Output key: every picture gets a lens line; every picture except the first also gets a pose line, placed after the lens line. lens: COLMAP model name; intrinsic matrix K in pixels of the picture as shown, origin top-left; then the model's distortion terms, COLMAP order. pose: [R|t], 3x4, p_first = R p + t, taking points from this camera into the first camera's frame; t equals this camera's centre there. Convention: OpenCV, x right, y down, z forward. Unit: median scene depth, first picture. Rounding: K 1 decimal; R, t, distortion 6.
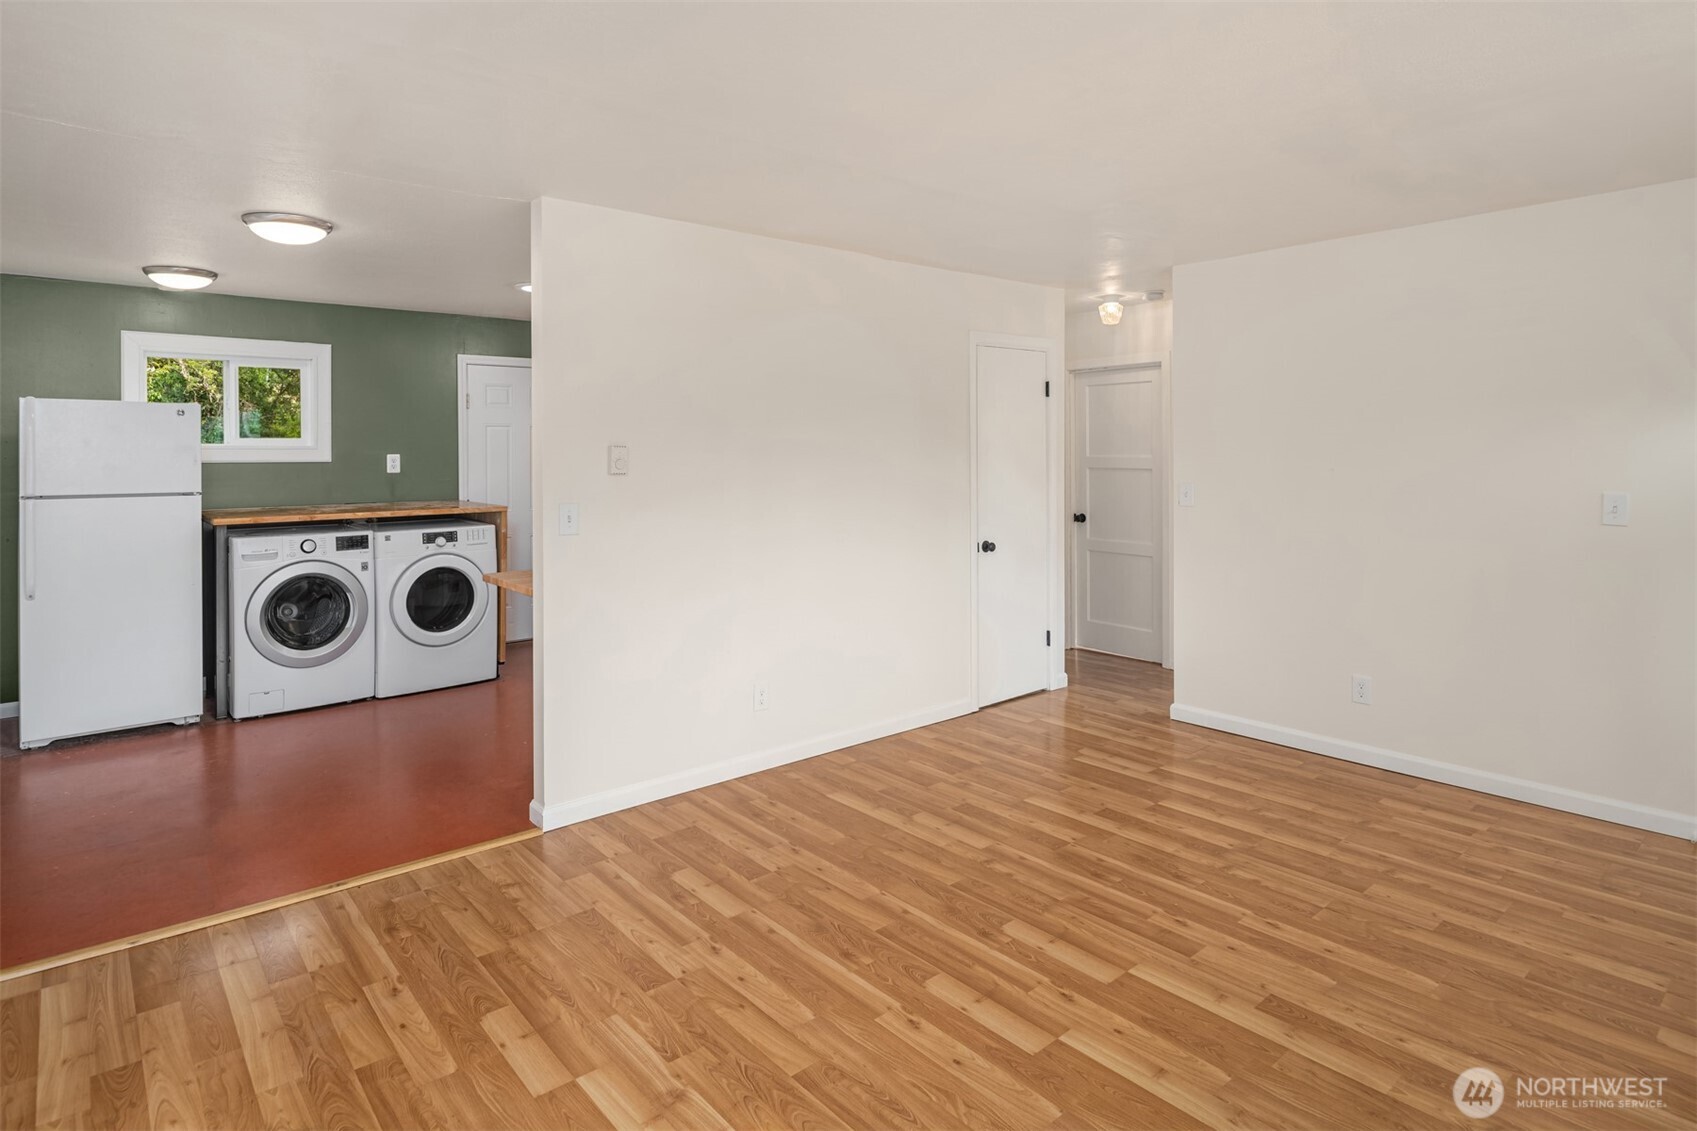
lens RADIAL K [[933.8, 0, 859.5], [0, 933.8, 557.2], [0, 0, 1]] dist [0.002597, -0.009287]
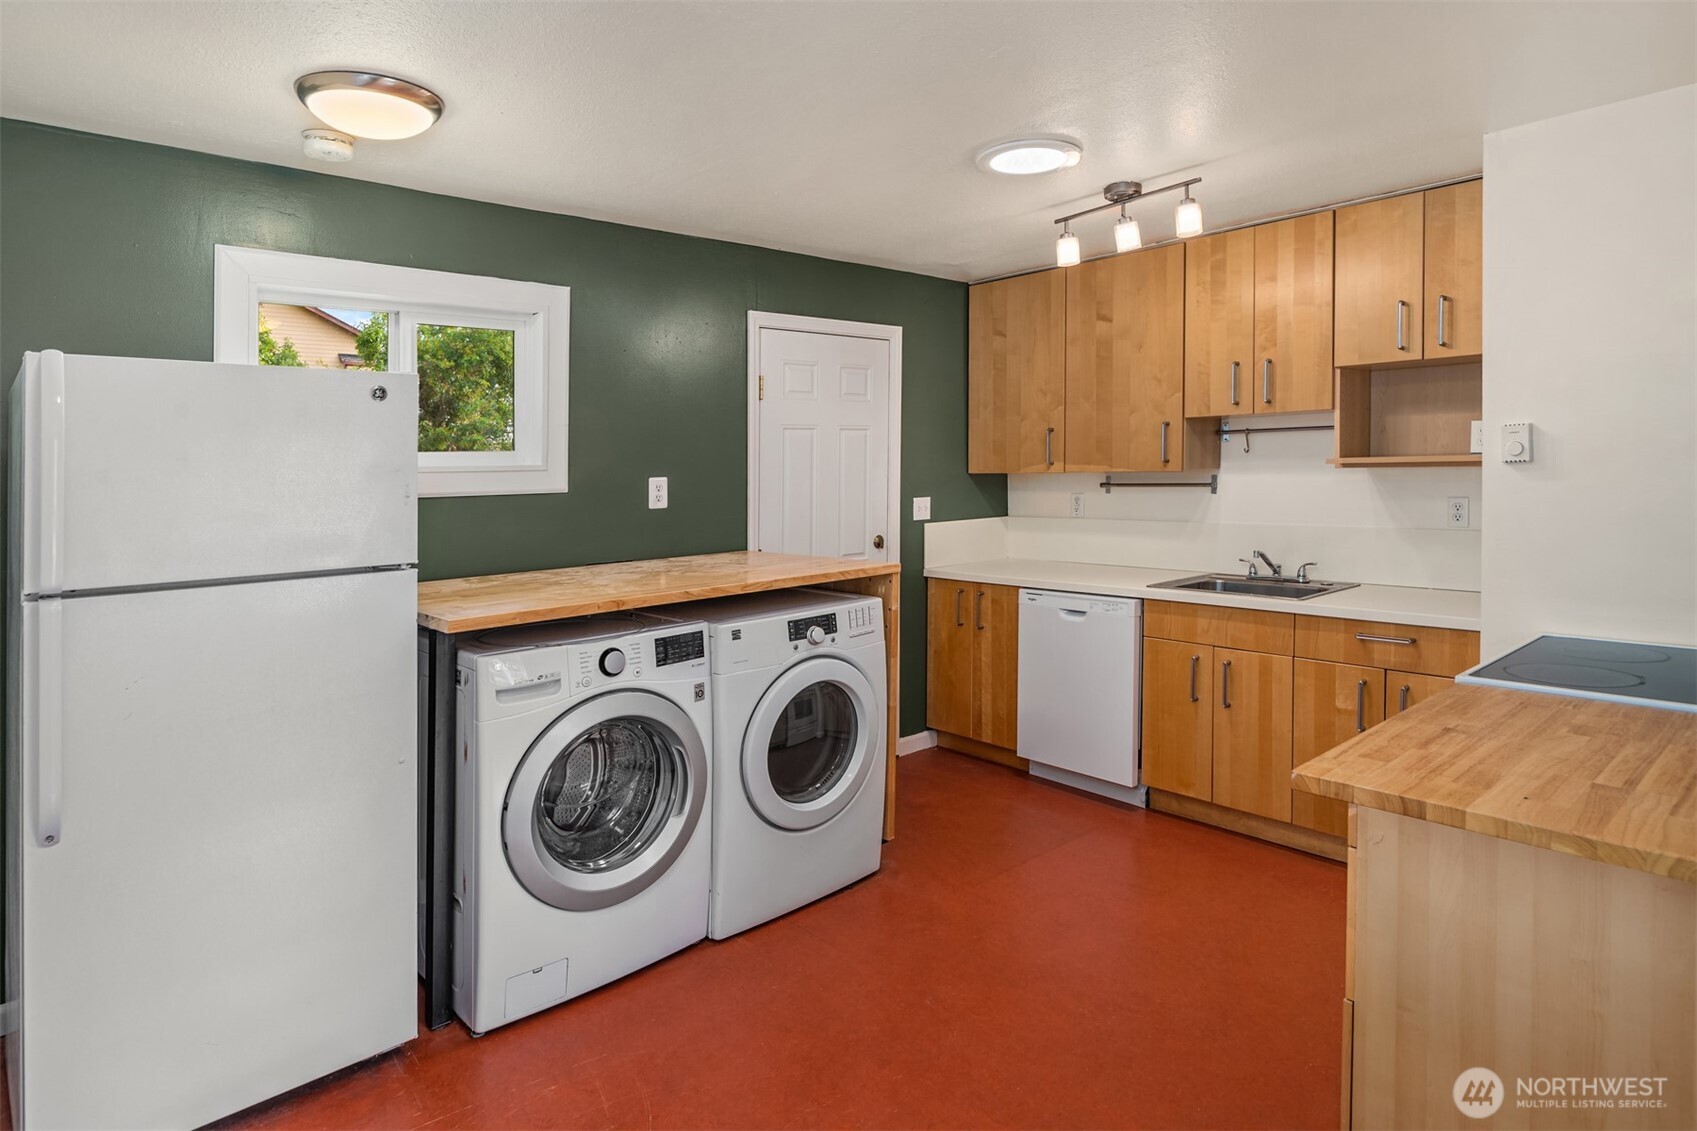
lens RADIAL K [[933.8, 0, 874.5], [0, 933.8, 544.3], [0, 0, 1]] dist [0.002597, -0.009287]
pose [[0.998744, -0.028120, 0.041475, -0.451279], [0.029540, 0.998985, -0.034018, -0.051125], [-0.040476, 0.035200, 0.998560, 0.476405]]
